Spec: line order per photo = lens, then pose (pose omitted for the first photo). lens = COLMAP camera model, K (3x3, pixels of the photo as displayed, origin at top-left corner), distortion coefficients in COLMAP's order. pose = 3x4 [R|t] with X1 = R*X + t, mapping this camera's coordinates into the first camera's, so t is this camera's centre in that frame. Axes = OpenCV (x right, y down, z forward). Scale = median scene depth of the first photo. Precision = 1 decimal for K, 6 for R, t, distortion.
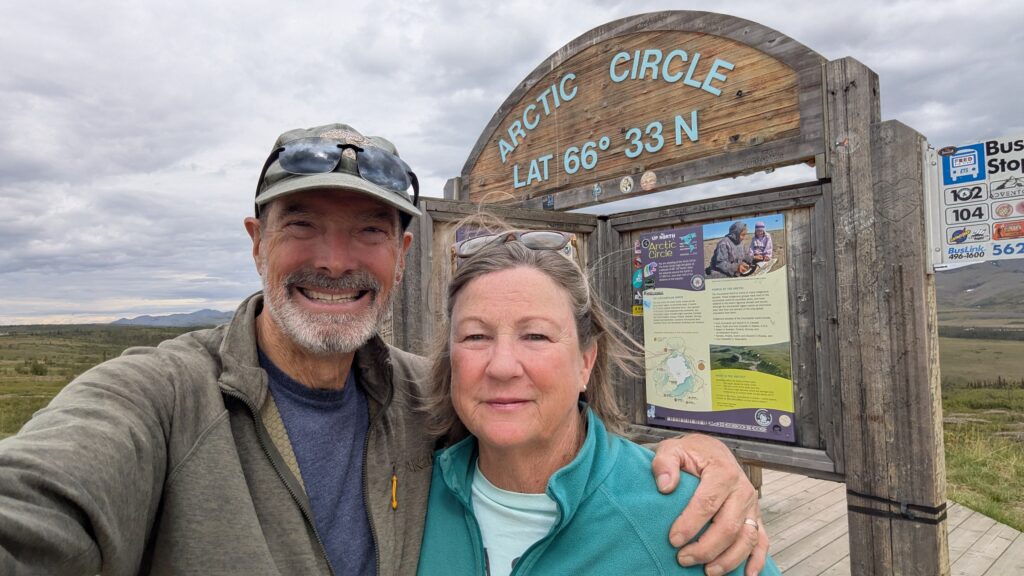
lens RADIAL K [[655.0, 0, 446.3], [0, 655.0, 283.7], [0, 0, 1]] dist [-0.009181, -0.000605]
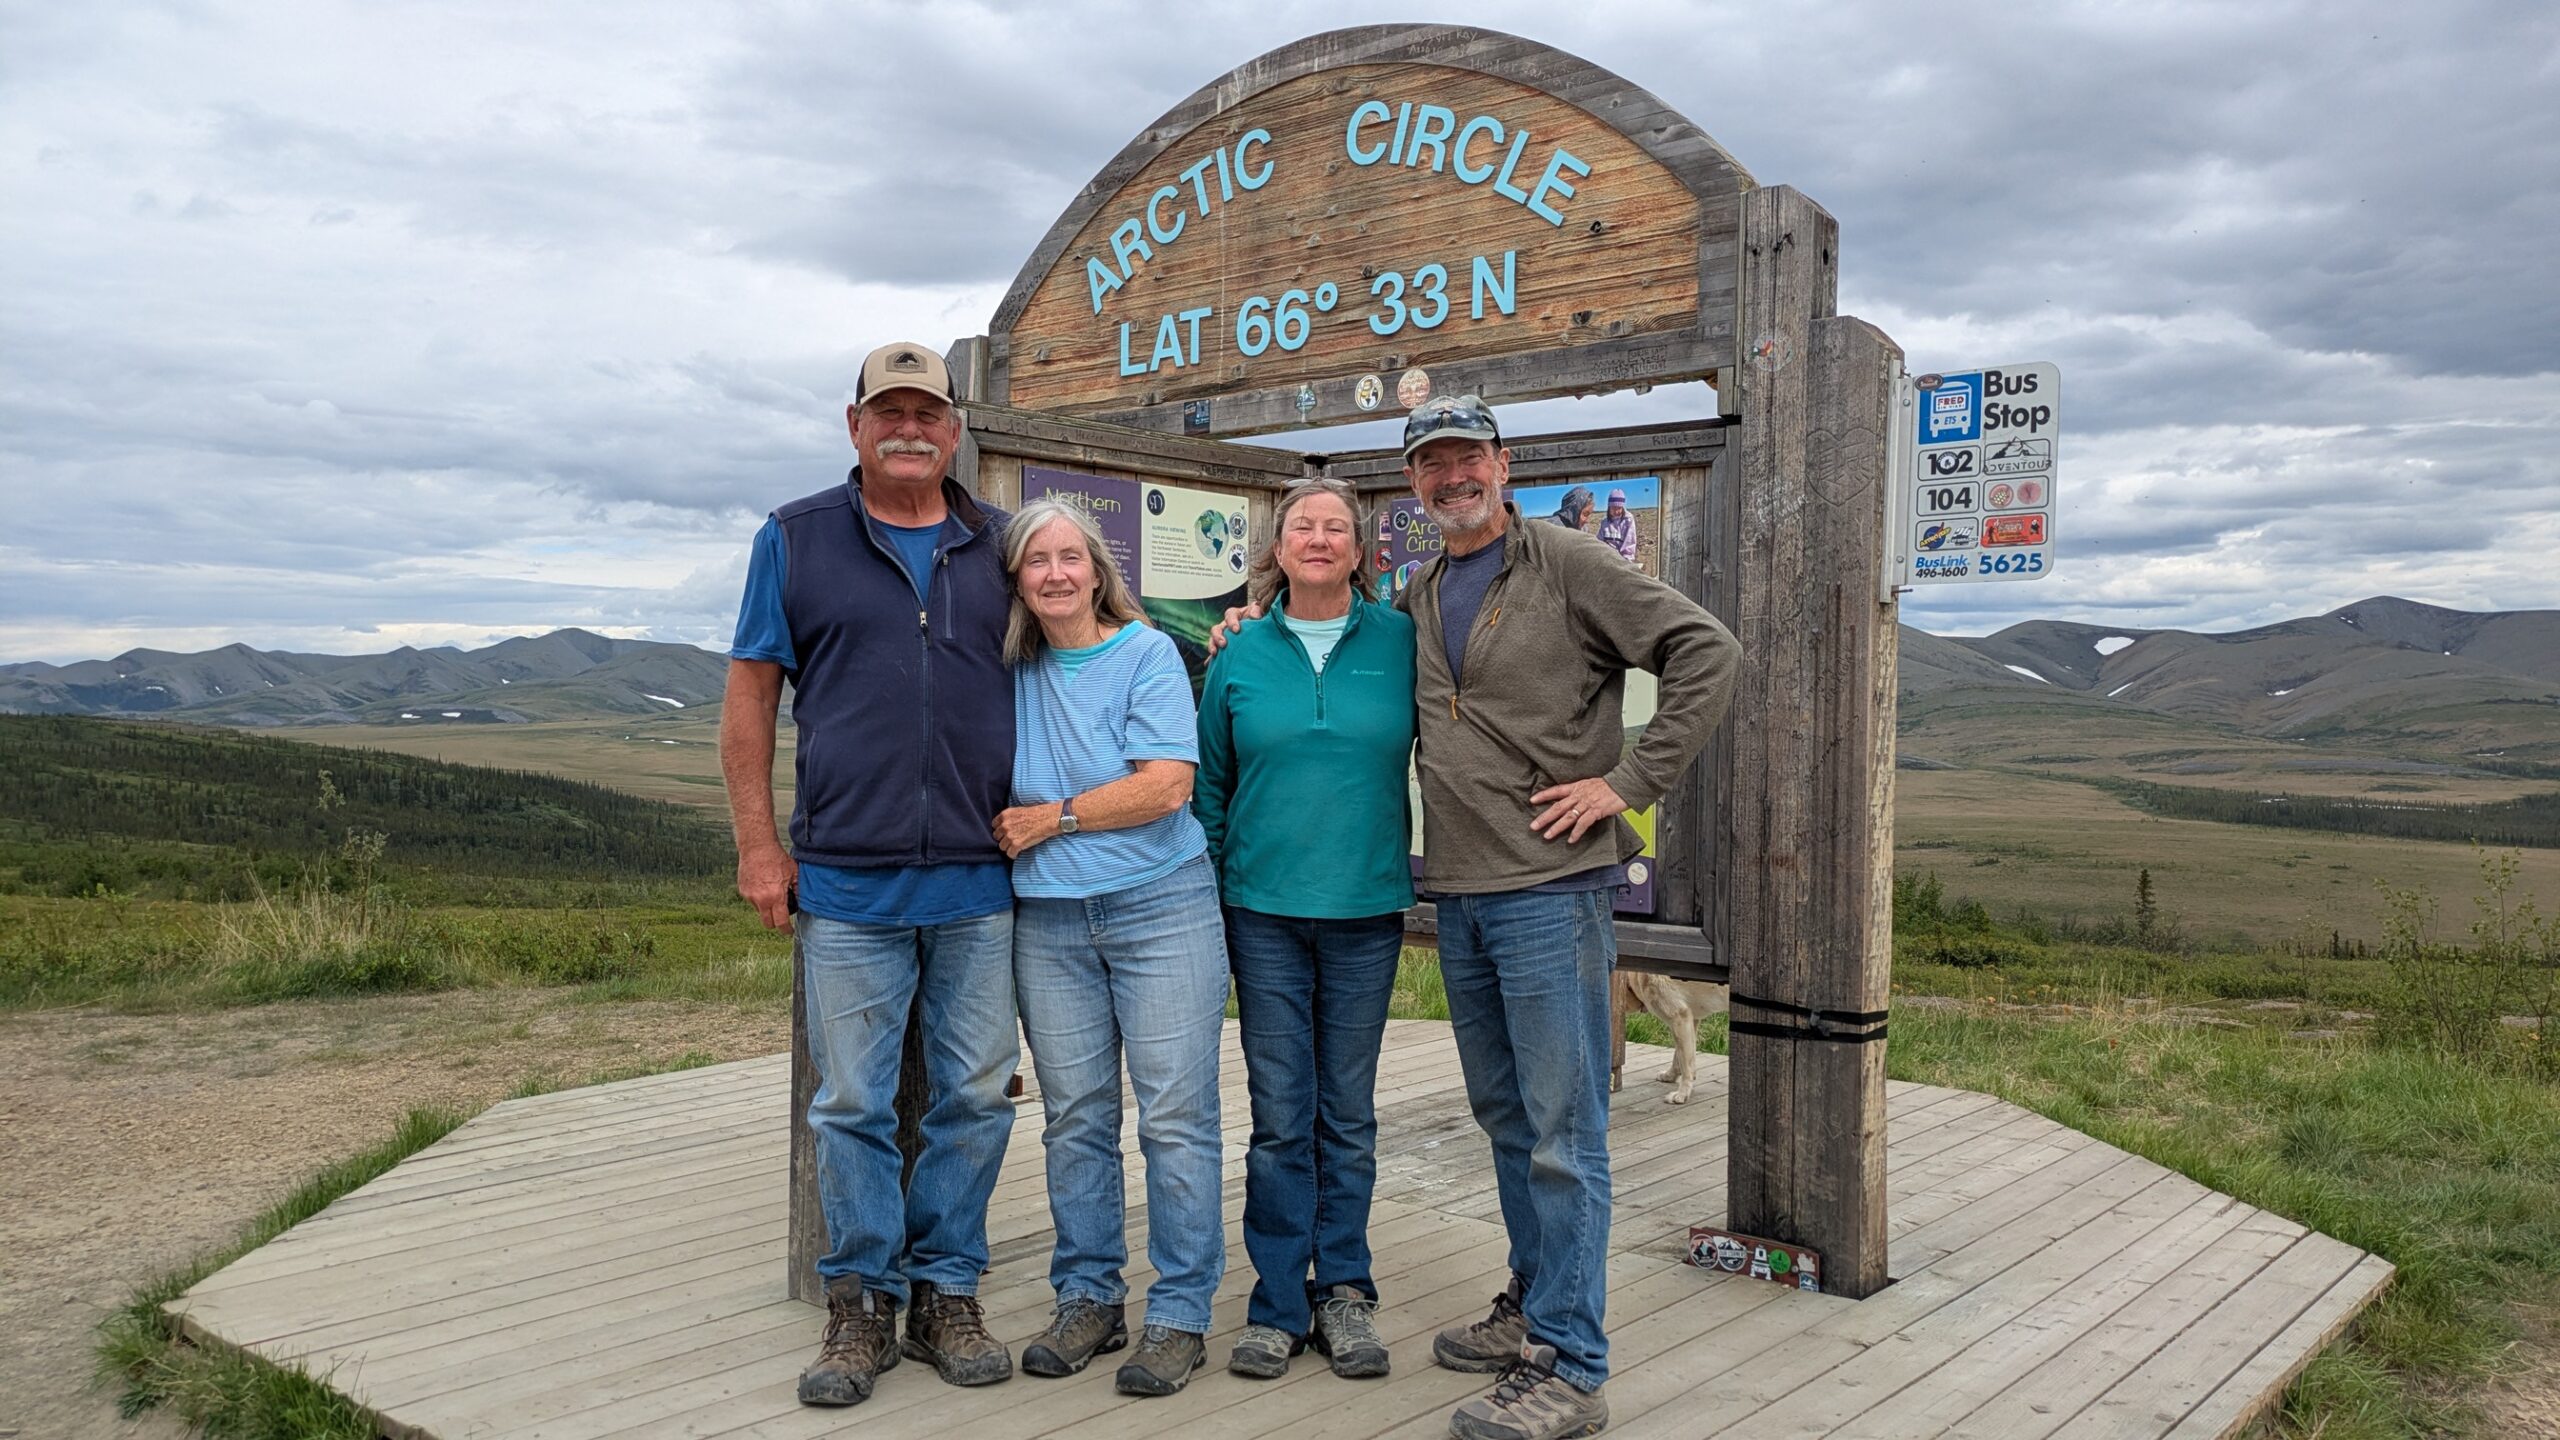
lens RADIAL K [[2053.0, 0, 1180.5], [0, 2053.0, 758.0], [0, 0, 1]] dist [0.007149, 0.003873]
pose [[0.983189, 0.031603, 0.179833, -0.118224], [-0.043556, 0.997068, 0.062913, 0.024260], [-0.177317, -0.069688, 0.981683, -0.458302]]
